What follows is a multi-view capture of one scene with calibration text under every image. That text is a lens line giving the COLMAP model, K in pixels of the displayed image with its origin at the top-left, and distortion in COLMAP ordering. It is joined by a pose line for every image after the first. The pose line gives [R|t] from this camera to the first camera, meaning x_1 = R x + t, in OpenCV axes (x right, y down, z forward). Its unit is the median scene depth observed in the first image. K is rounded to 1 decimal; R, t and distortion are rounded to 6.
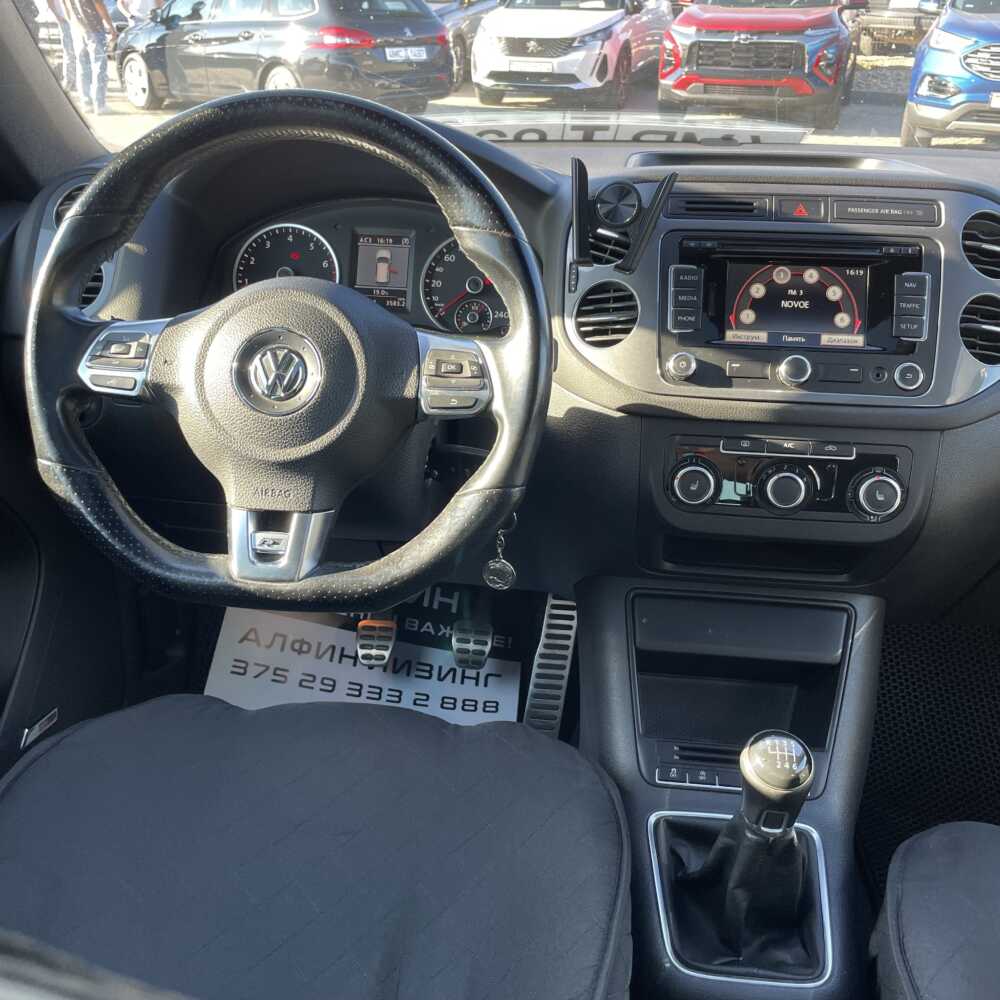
lens RADIAL K [[1007.2, 0, 486.4], [0, 1007.2, 497.3], [0, 0, 1]] dist [0.146961, -0.275756]
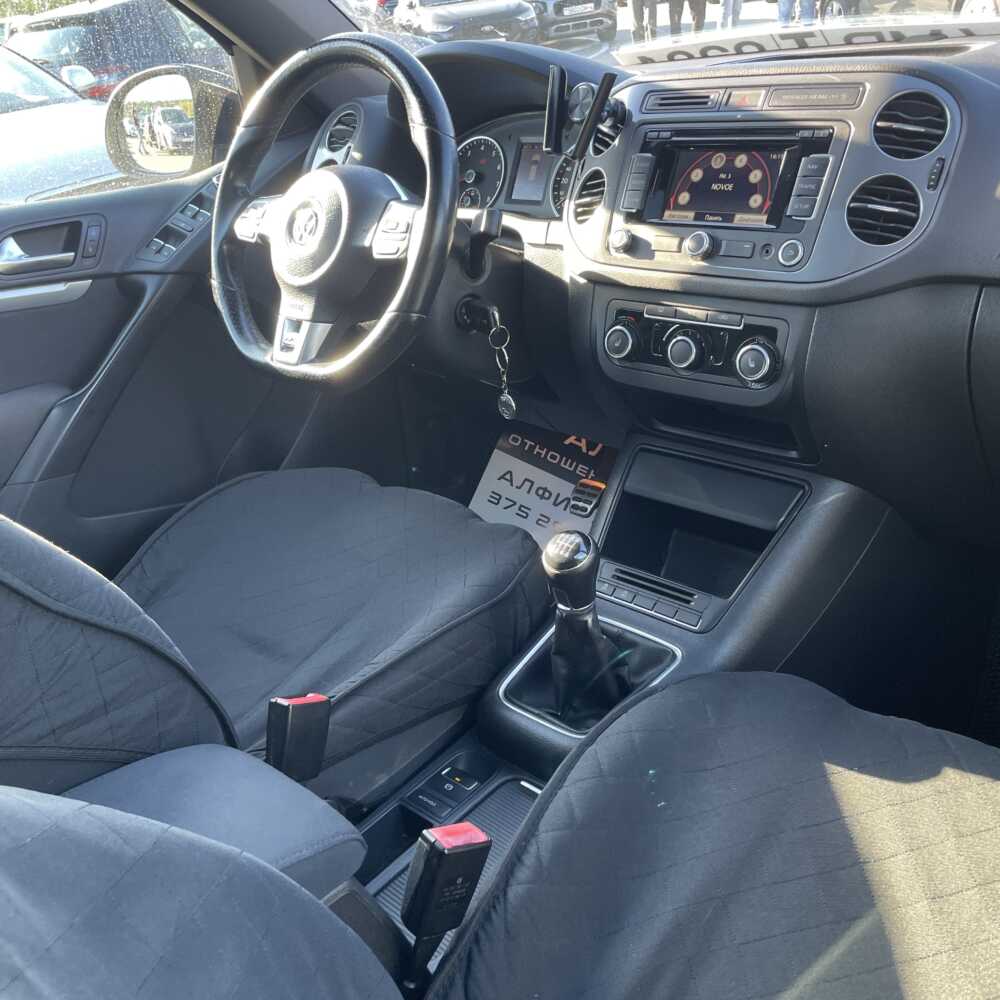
lens RADIAL K [[1007.2, 0, 486.4], [0, 1007.2, 497.3], [0, 0, 1]] dist [0.146961, -0.275756]
pose [[0.791603, 0.171069, -0.586600, 0.664786], [-0.143665, 0.985205, 0.093441, 0.064527], [0.593906, 0.010306, 0.804468, -0.043561]]
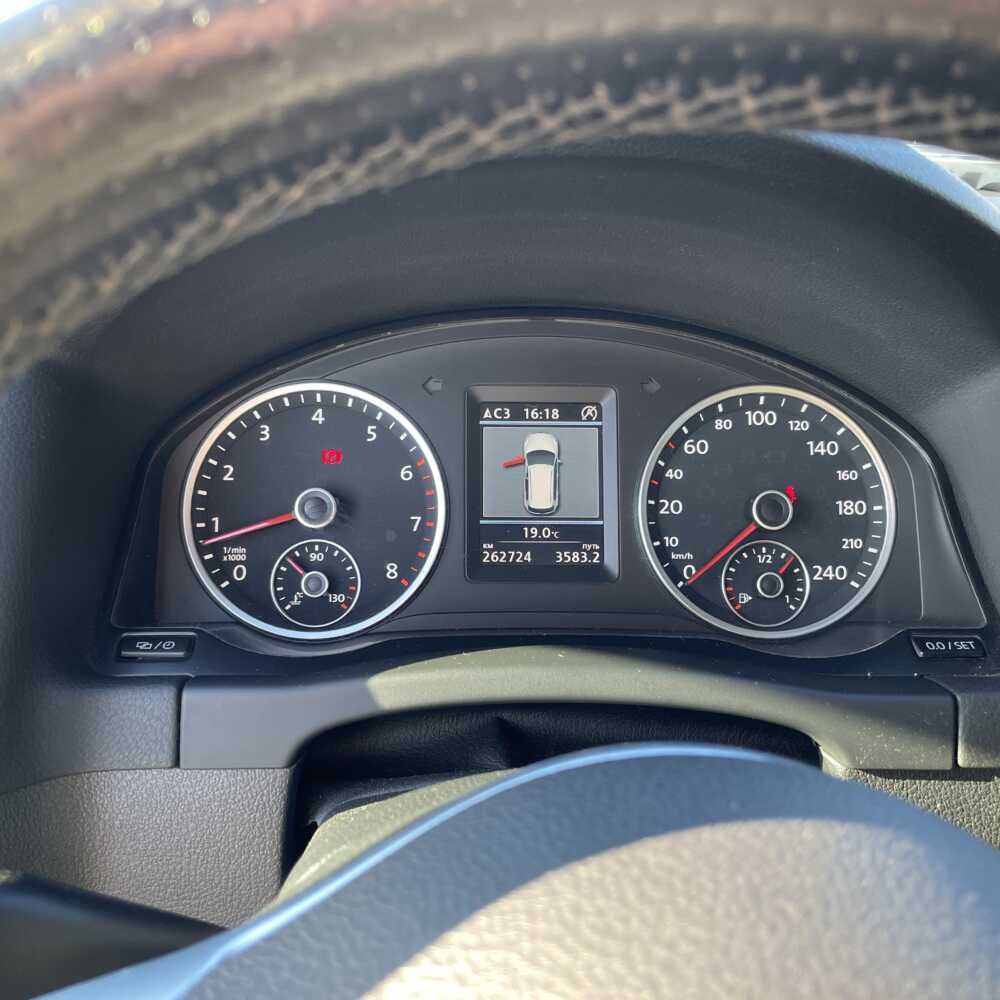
lens RADIAL K [[1014.9, 0, 500.0], [0, 1014.9, 500.0], [0, 0, 1]] dist [0.137313, -0.257282]
pose [[0.989195, -0.053072, 0.136659, -0.180428], [0.061038, 0.996631, -0.054775, -0.194595], [-0.133292, 0.062525, 0.989103, 0.580479]]
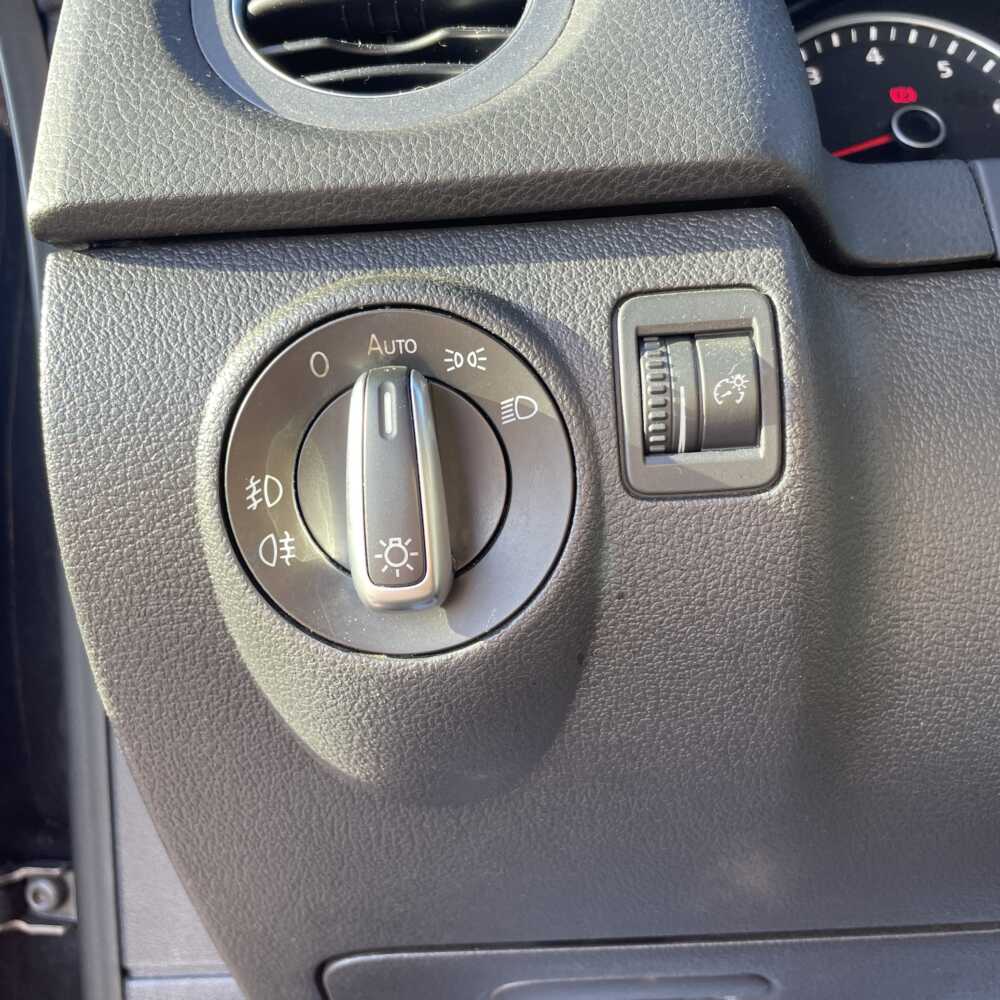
lens RADIAL K [[1016.0, 0, 486.5], [0, 1016.0, 503.9], [0, 0, 1]] dist [0.098436, -0.136302]
pose [[0.985831, -0.103280, 0.132173, -0.385108], [0.138831, 0.944616, -0.297365, -0.031741], [-0.094141, 0.311502, 0.945571, 0.747542]]
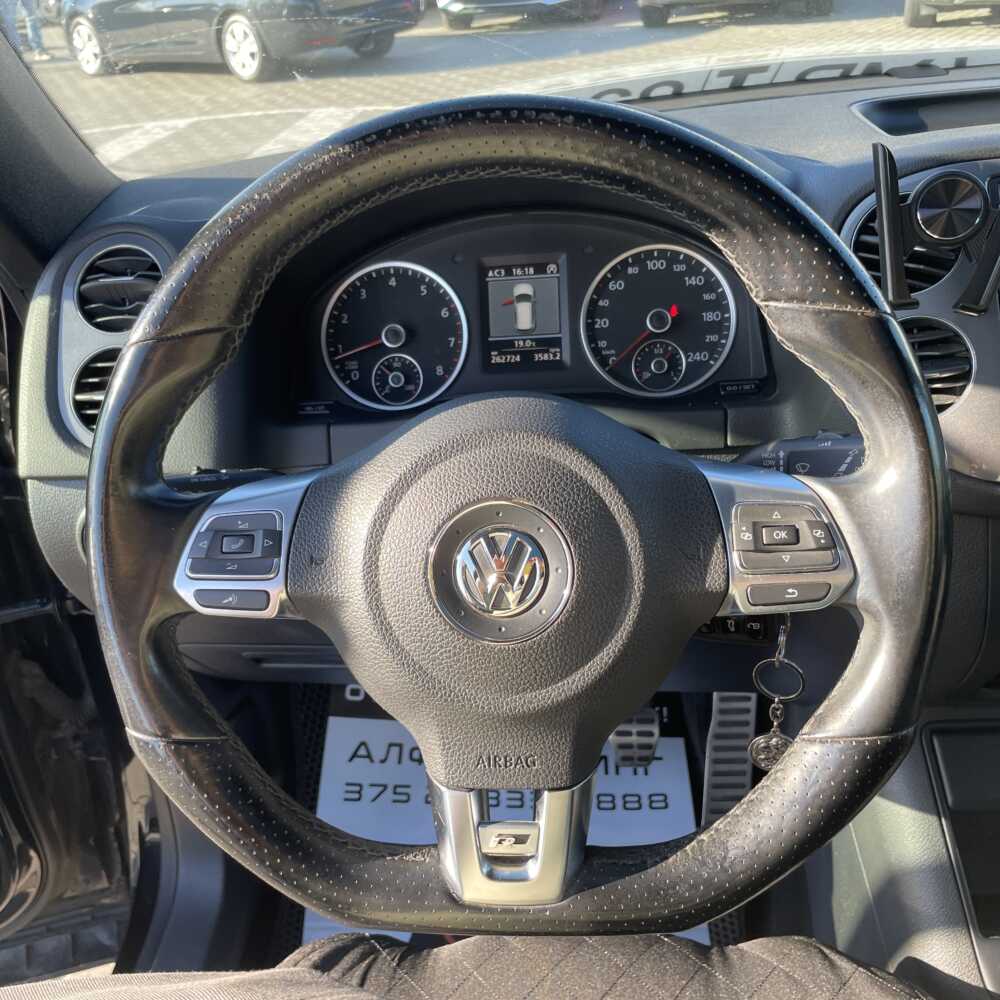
lens RADIAL K [[1016.0, 0, 486.5], [0, 1016.0, 503.9], [0, 0, 1]] dist [0.098436, -0.136302]
pose [[0.994084, -0.108249, -0.008908, -0.138507], [0.108603, 0.991822, 0.067039, -0.140629], [0.001578, -0.067610, 0.997711, 0.263603]]
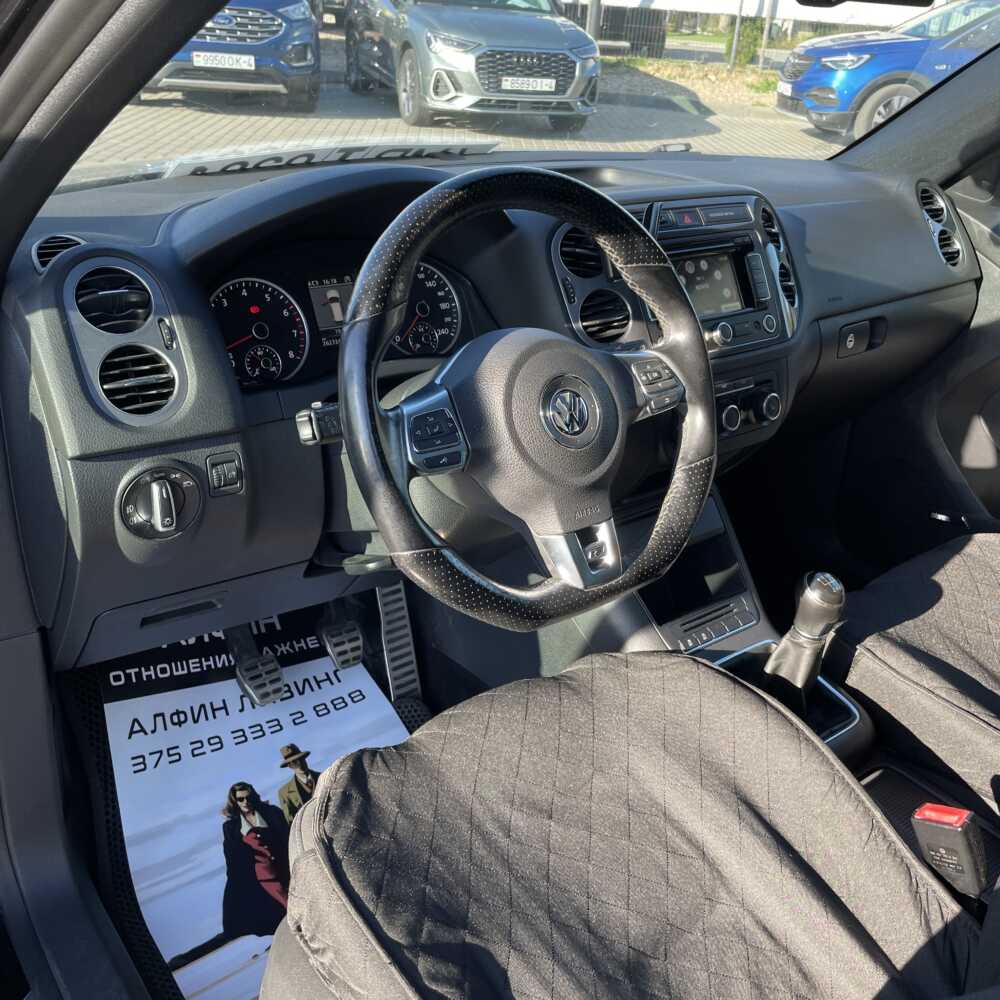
lens RADIAL K [[1007.2, 0, 486.4], [0, 1007.2, 497.3], [0, 0, 1]] dist [0.146961, -0.275756]
pose [[0.725269, -0.277072, 0.630250, -0.704624], [0.249042, 0.959034, 0.135024, -0.142622], [-0.641843, 0.059030, 0.764561, 0.119621]]
